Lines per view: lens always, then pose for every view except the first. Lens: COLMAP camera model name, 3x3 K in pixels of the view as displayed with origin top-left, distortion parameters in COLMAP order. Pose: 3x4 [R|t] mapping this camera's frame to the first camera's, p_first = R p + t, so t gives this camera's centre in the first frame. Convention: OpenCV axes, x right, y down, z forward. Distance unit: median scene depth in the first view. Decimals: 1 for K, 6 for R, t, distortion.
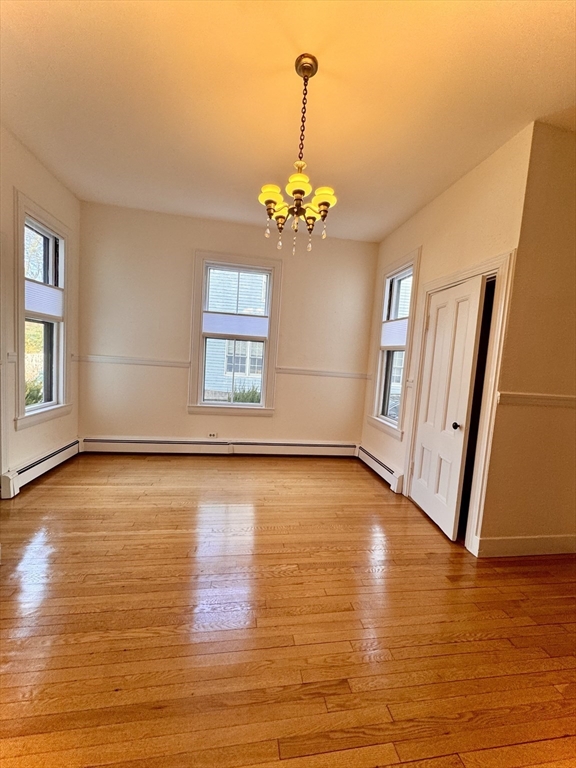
lens RADIAL K [[306.2, 0, 287.7], [0, 306.2, 383.9], [0, 0, 1]] dist [-0.004538, 0.000131]
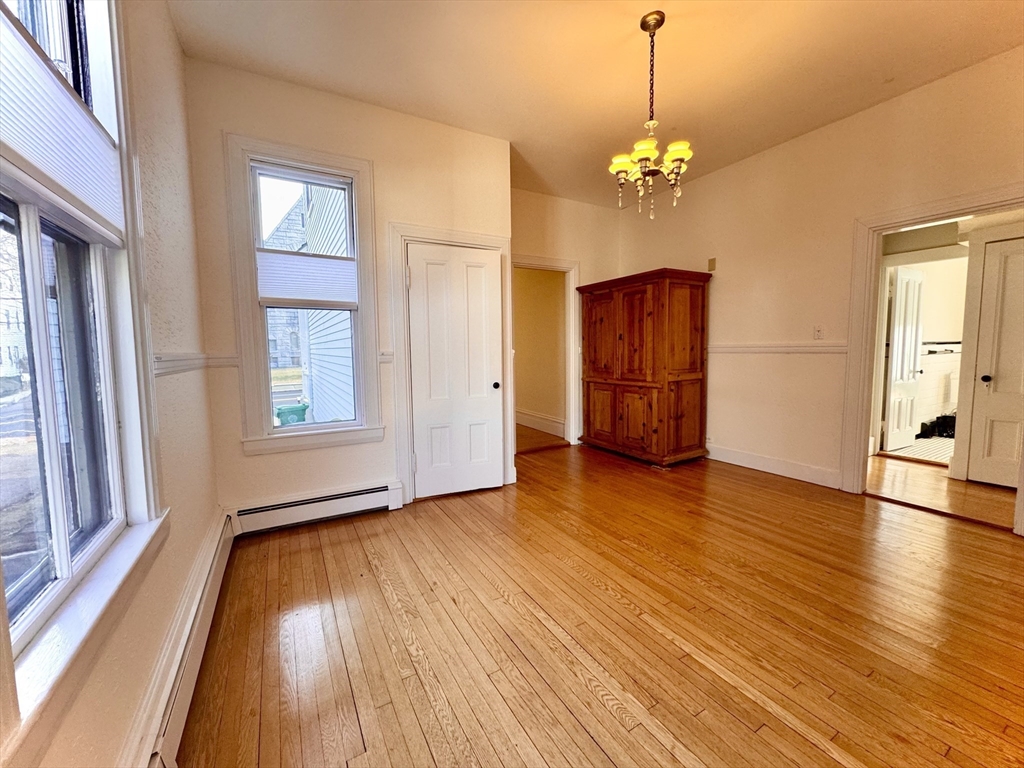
lens RADIAL K [[408.3, 0, 510.9], [0, 408.3, 384.2], [0, 0, 1]] dist [-0.004538, 0.000131]
pose [[-0.347824, -0.143252, 0.926551, -0.875617], [0.064364, 0.982278, 0.176030, -0.130765], [-0.935348, 0.120864, -0.332440, 1.520679]]
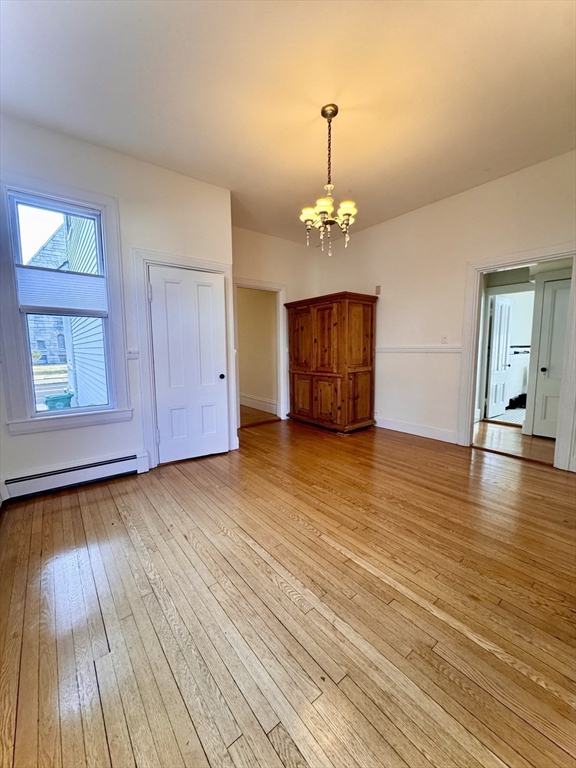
lens RADIAL K [[306.2, 0, 287.7], [0, 306.2, 383.9], [0, 0, 1]] dist [-0.004538, 0.000131]
pose [[-0.479965, -0.162758, 0.862058, -0.916803], [0.045538, 0.976693, 0.209756, -0.129052], [-0.876105, 0.139931, -0.461367, 1.486063]]
